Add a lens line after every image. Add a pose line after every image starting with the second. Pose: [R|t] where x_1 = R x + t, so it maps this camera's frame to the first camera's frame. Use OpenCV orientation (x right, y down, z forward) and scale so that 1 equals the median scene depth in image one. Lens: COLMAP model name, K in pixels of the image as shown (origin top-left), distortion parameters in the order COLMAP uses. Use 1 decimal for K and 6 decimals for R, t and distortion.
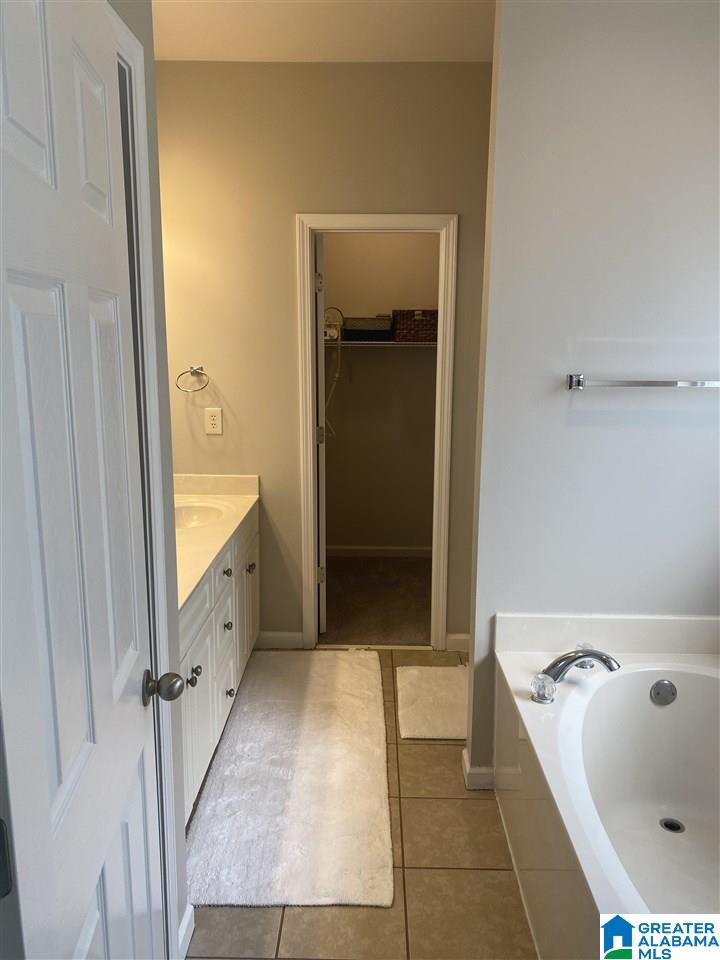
lens RADIAL K [[734.9, 0, 360.0], [0, 734.9, 480.0], [0, 0, 1]] dist [0.028646, -0.003702]
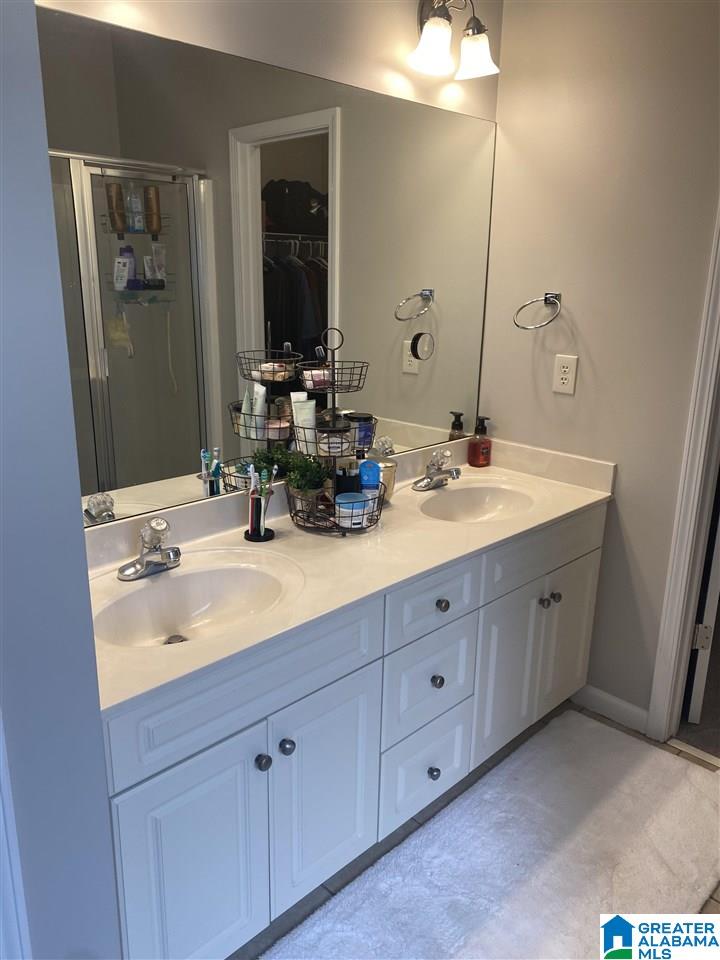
lens RADIAL K [[734.9, 0, 360.0], [0, 734.9, 480.0], [0, 0, 1]] dist [0.028646, -0.003702]
pose [[0.713131, 0.195007, -0.673362, 0.149104], [-0.140777, 0.980801, 0.134952, -0.049396], [0.686751, -0.001444, 0.726892, 0.368500]]
